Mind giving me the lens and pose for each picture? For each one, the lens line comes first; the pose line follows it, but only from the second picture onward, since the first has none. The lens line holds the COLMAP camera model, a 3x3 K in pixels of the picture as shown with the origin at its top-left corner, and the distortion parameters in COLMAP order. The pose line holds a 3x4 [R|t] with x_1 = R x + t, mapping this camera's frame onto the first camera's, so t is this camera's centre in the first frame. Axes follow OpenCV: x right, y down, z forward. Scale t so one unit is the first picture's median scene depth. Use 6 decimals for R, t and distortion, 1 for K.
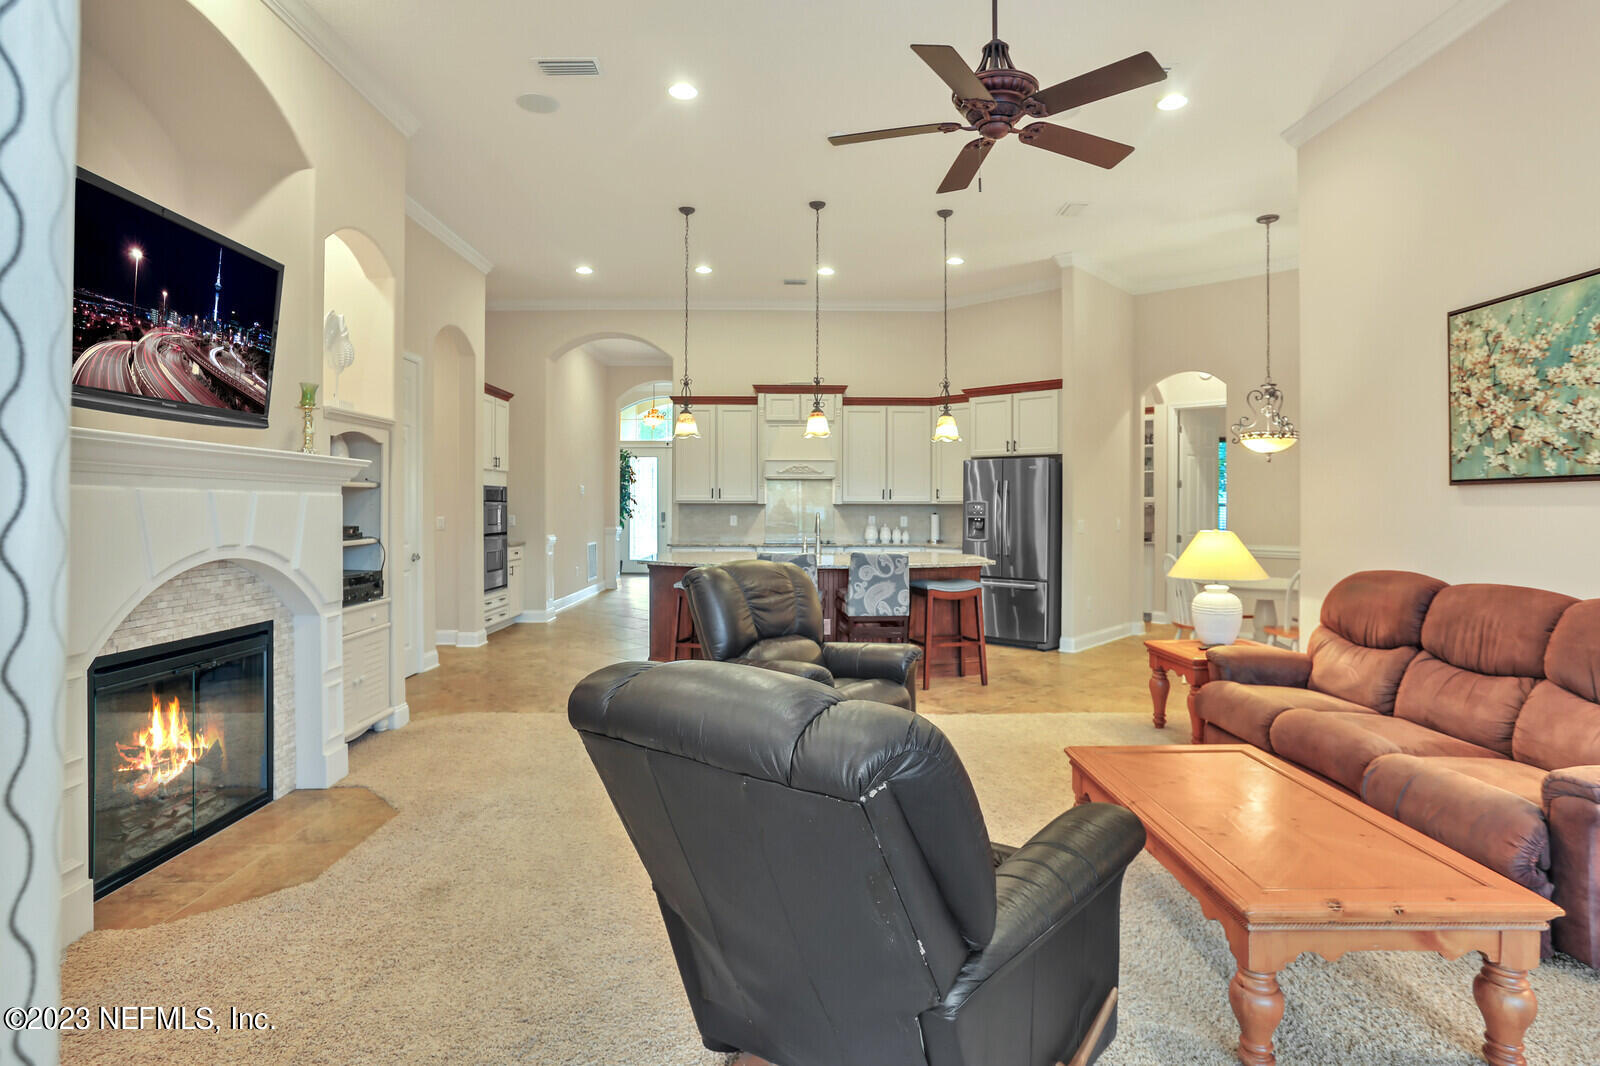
lens RADIAL K [[849.3, 0, 818.5], [0, 849.3, 514.3], [0, 0, 1]] dist [-0.046325, 0.011681]
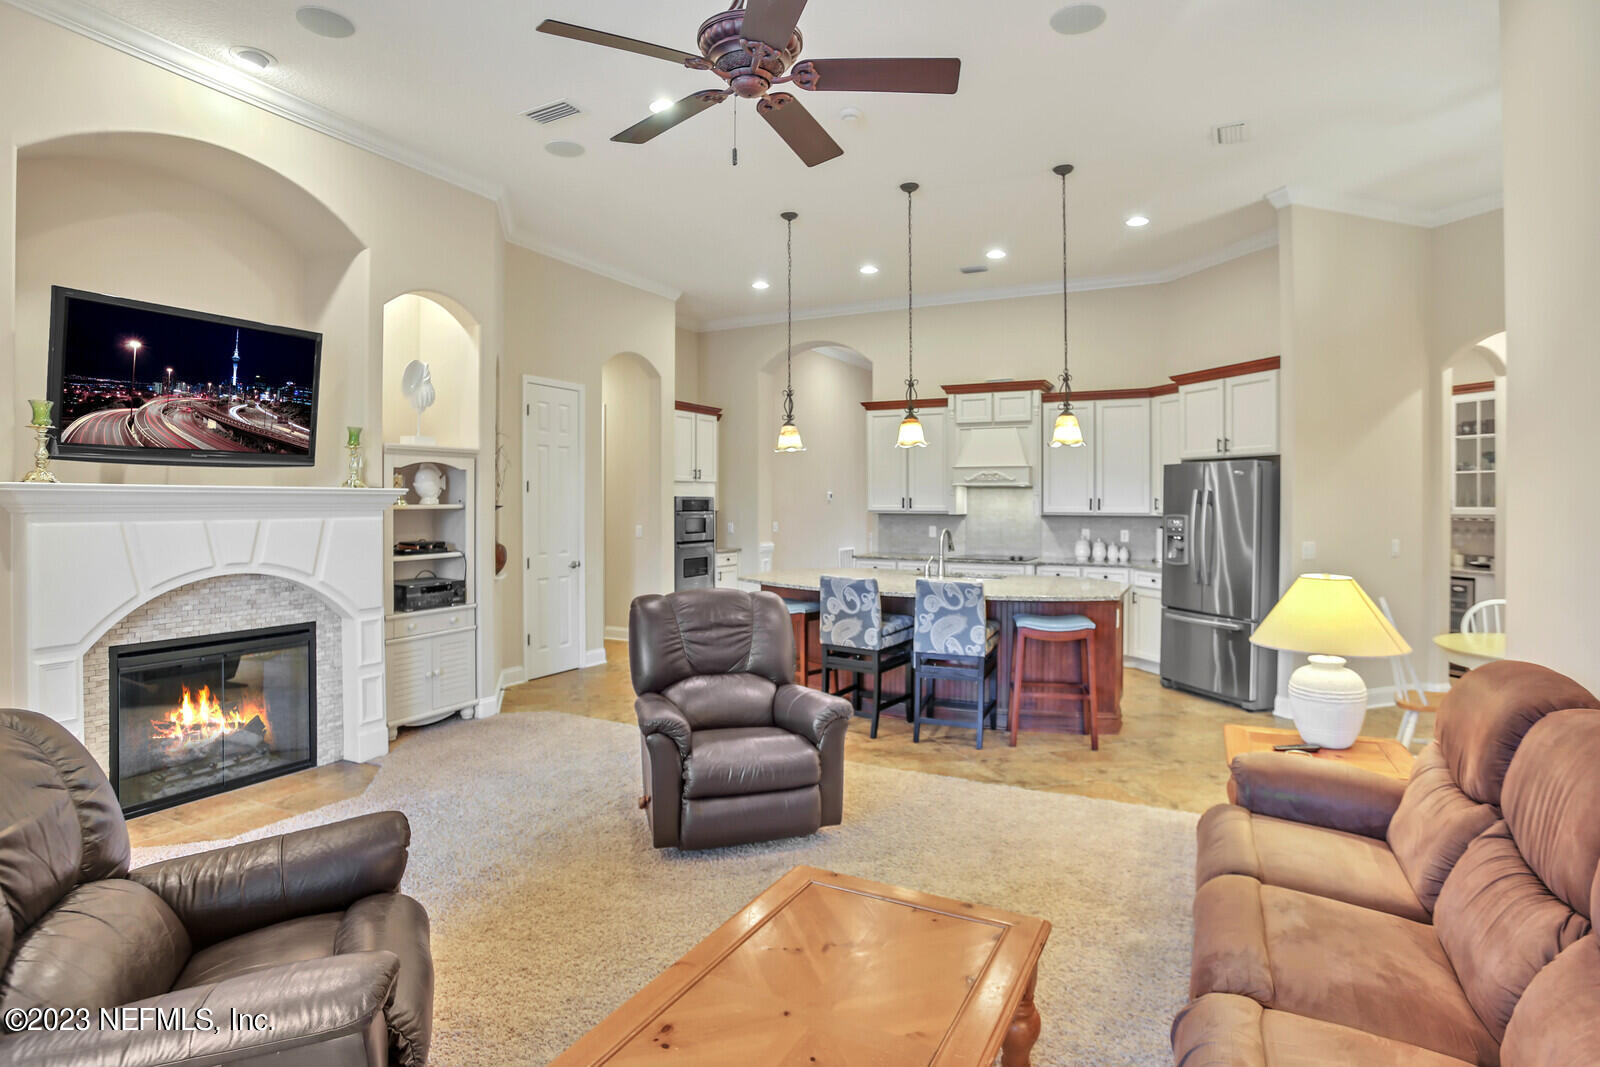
lens RADIAL K [[849.3, 0, 806.5], [0, 849.3, 518.4], [0, 0, 1]] dist [-0.046325, 0.011681]
pose [[0.869534, 0.010970, -0.493751, 0.369366], [-0.005743, 0.999910, 0.012102, -0.027529], [0.493839, -0.007687, 0.869519, 0.180023]]
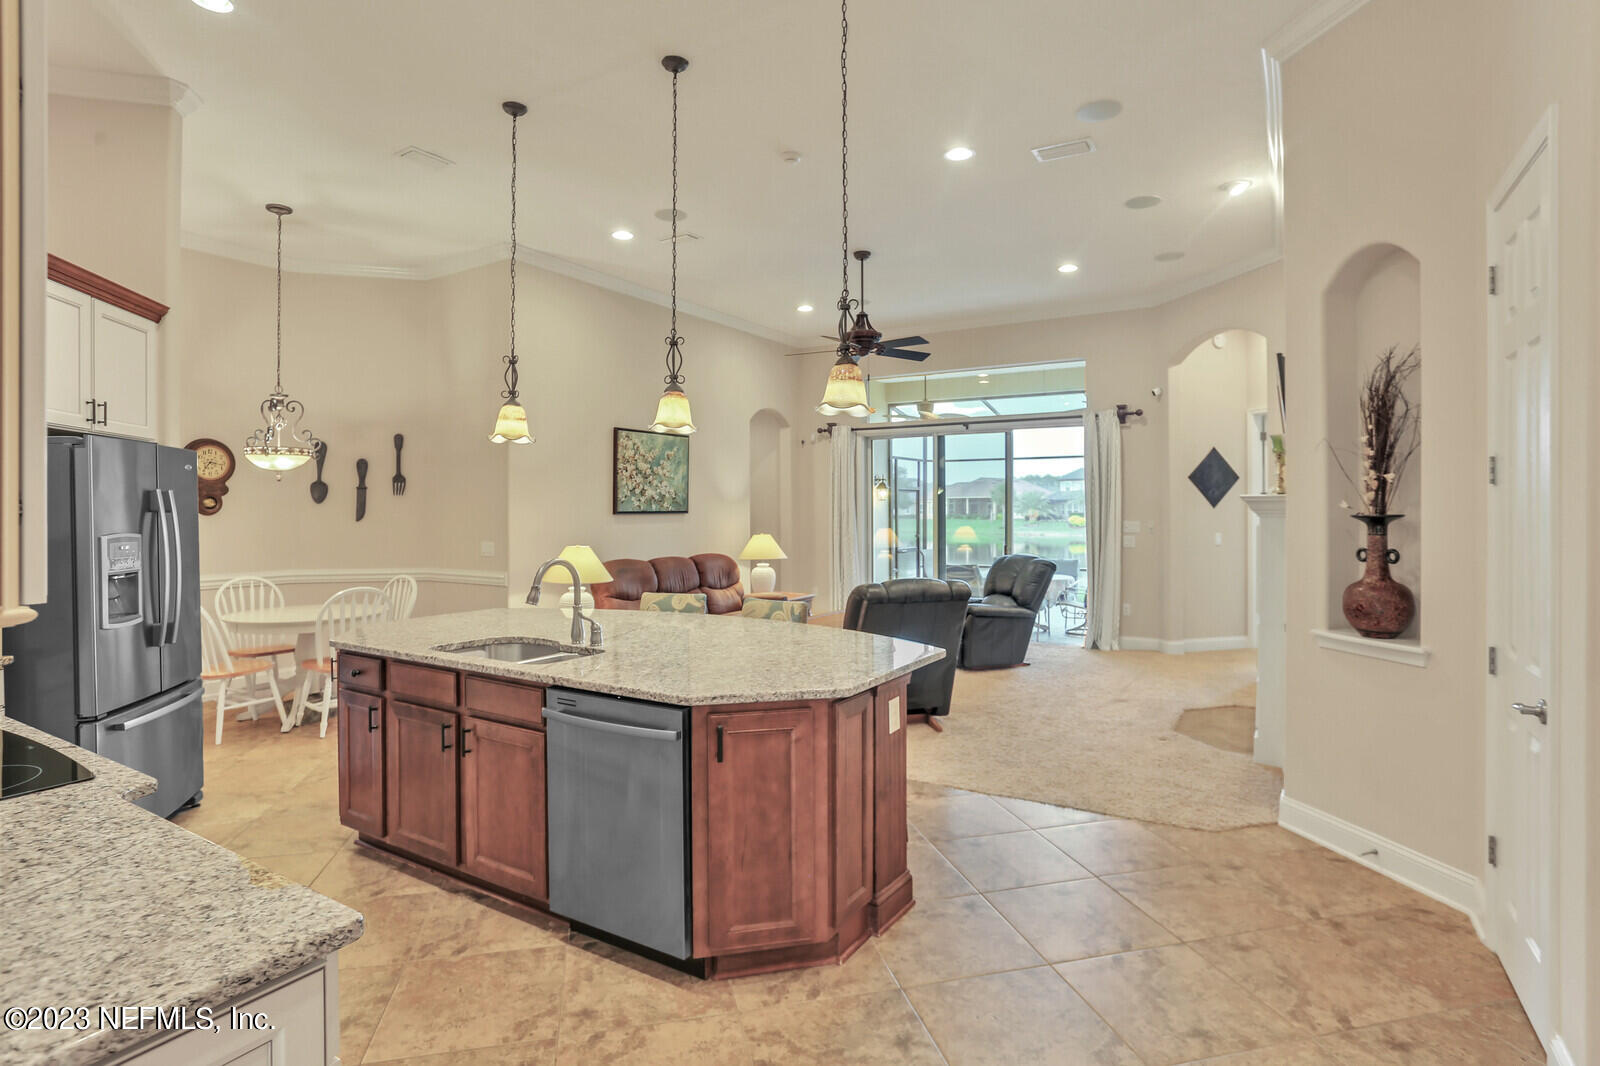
lens RADIAL K [[818.8, 0, 787.9], [0, 818.8, 510.2], [0, 0, 1]] dist [-0.022311, -0.001509]
pose [[-0.829467, -0.000516, 0.558555, -0.433785], [0.005228, 0.999949, 0.008687, -0.037669], [-0.558531, 0.010125, -0.829422, 1.532294]]
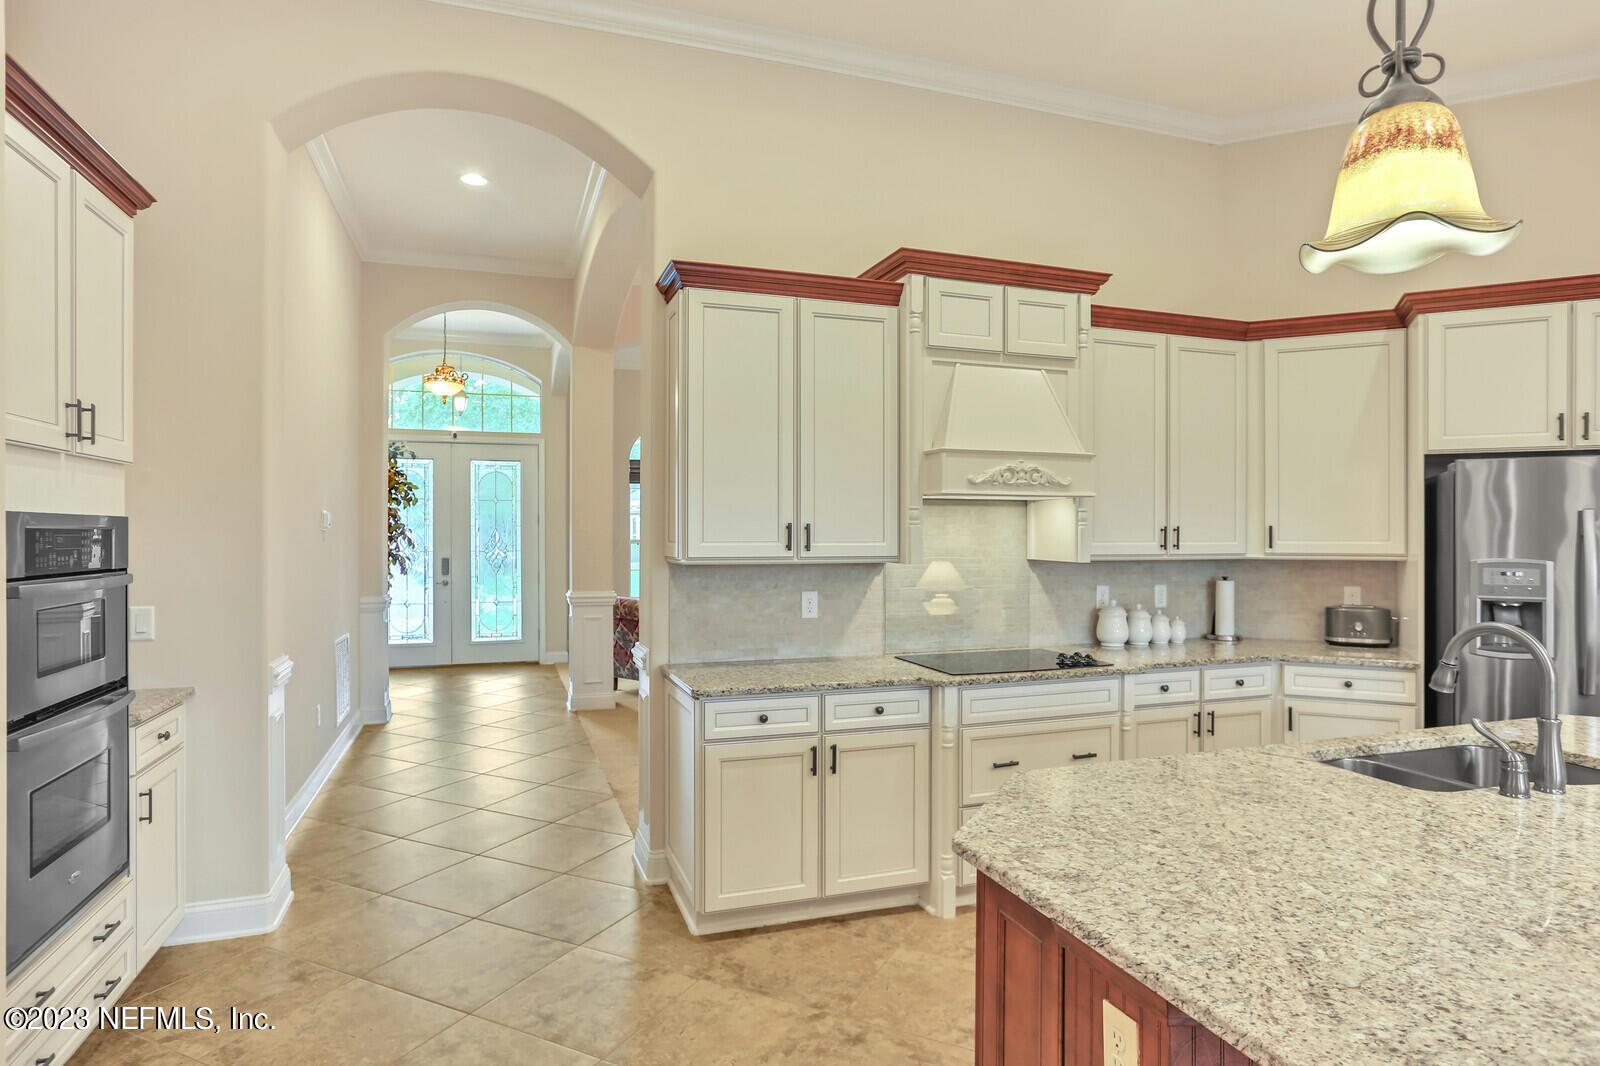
lens RADIAL K [[871.3, 0, 790.7], [0, 871.3, 541.4], [0, 0, 1]] dist [-0.007787, 0.001637]
pose [[0.954209, -0.003491, 0.299119, -0.351978], [0.002813, 0.999992, 0.002696, -0.035763], [-0.299126, -0.001731, 0.954212, 0.946269]]
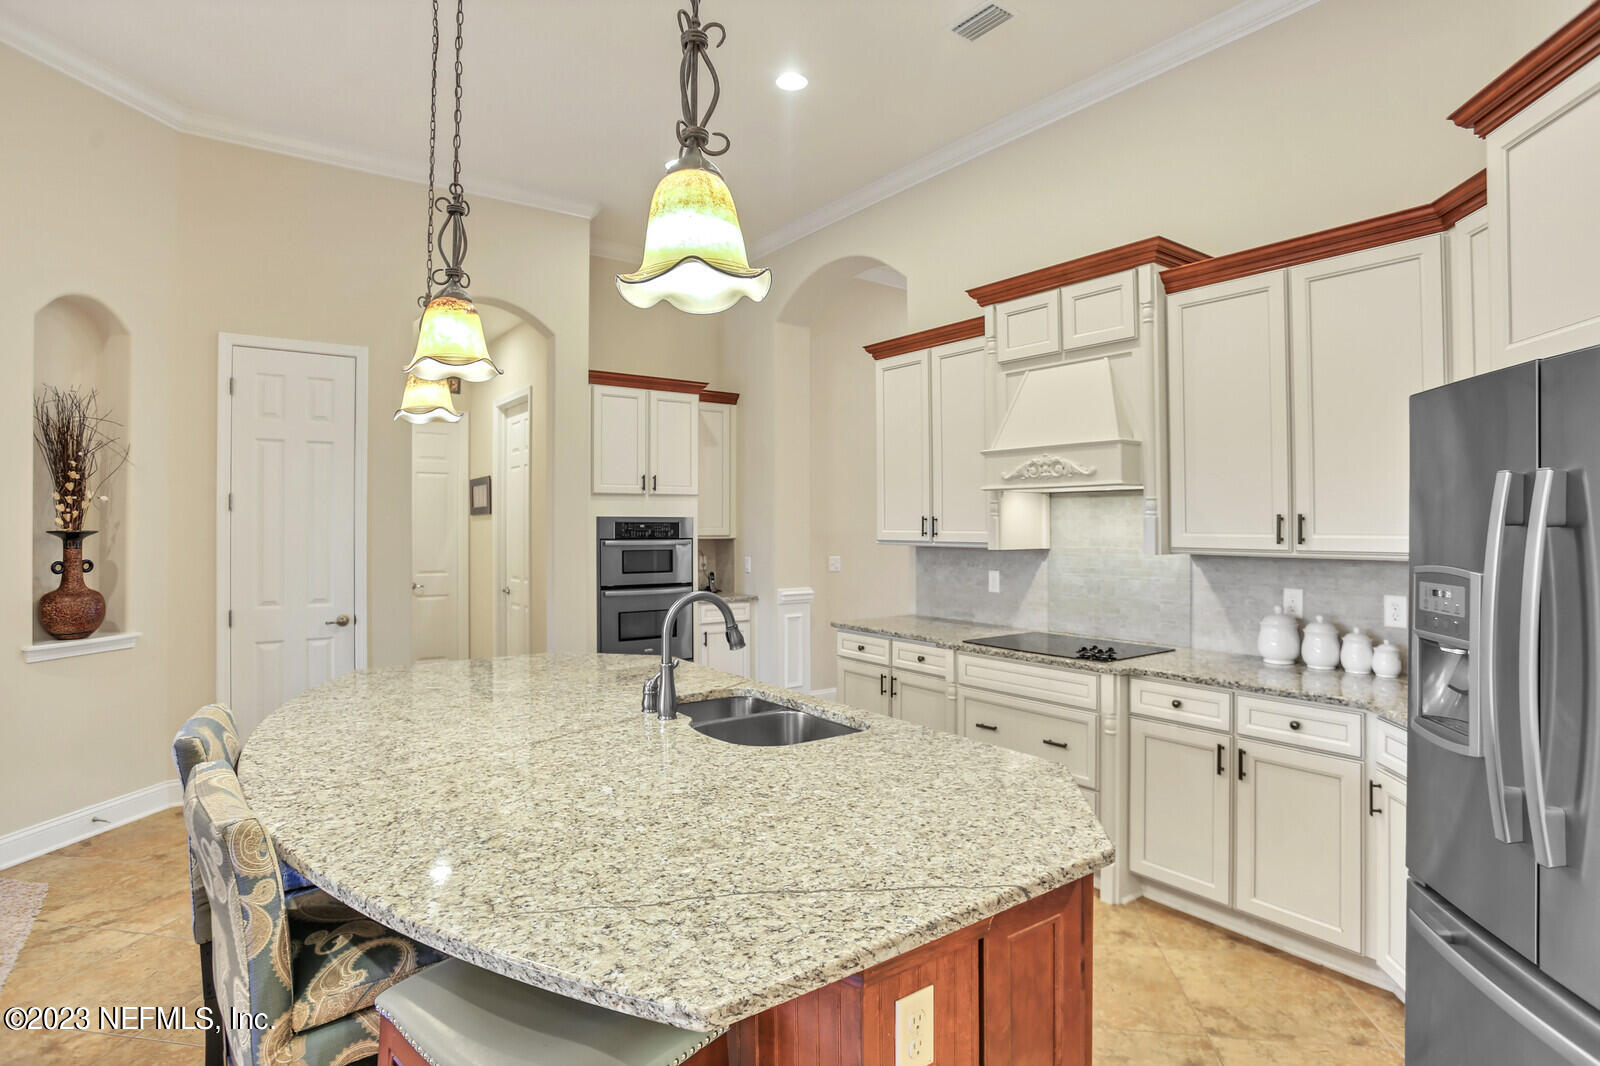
lens RADIAL K [[849.3, 0, 790.2], [0, 849.3, 515.5], [0, 0, 1]] dist [-0.046325, 0.011681]
pose [[0.549743, -0.009221, -0.835283, 0.368364], [-0.005790, 0.999873, -0.014849, -0.034769], [0.835314, 0.013000, 0.549620, 0.976611]]
